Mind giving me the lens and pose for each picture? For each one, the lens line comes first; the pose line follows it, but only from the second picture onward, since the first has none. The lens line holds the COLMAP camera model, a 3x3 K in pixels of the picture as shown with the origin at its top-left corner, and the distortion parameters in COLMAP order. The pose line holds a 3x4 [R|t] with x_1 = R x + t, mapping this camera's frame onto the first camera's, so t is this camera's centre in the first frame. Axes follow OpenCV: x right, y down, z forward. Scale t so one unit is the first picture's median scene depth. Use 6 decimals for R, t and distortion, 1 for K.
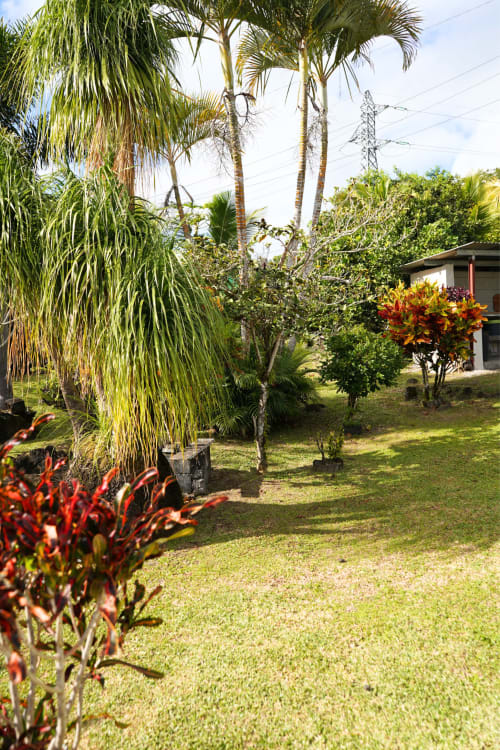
lens RADIAL K [[609.6, 0, 250.0], [0, 609.6, 375.0], [0, 0, 1]] dist [-0.000108, -0.002553]
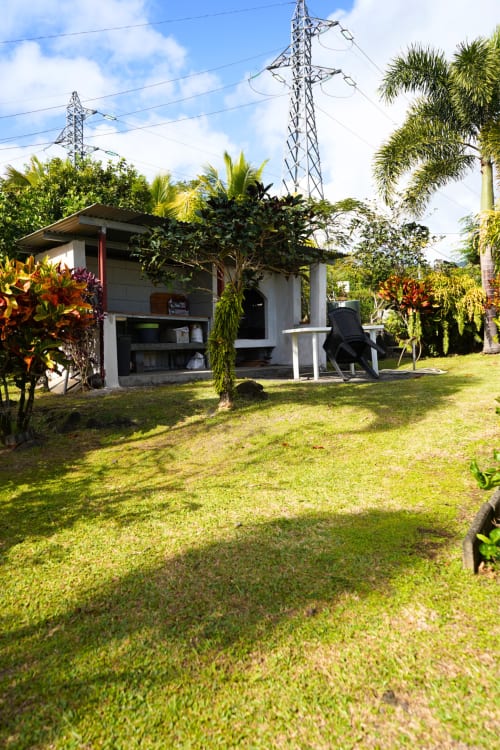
lens RADIAL K [[609.6, 0, 250.0], [0, 609.6, 375.0], [0, 0, 1]] dist [-0.000108, -0.002553]
pose [[0.903313, 0.012870, 0.428788, 0.197320], [0.001670, 0.999437, -0.033515, 0.001545], [-0.428978, 0.030991, 0.902783, 0.258020]]
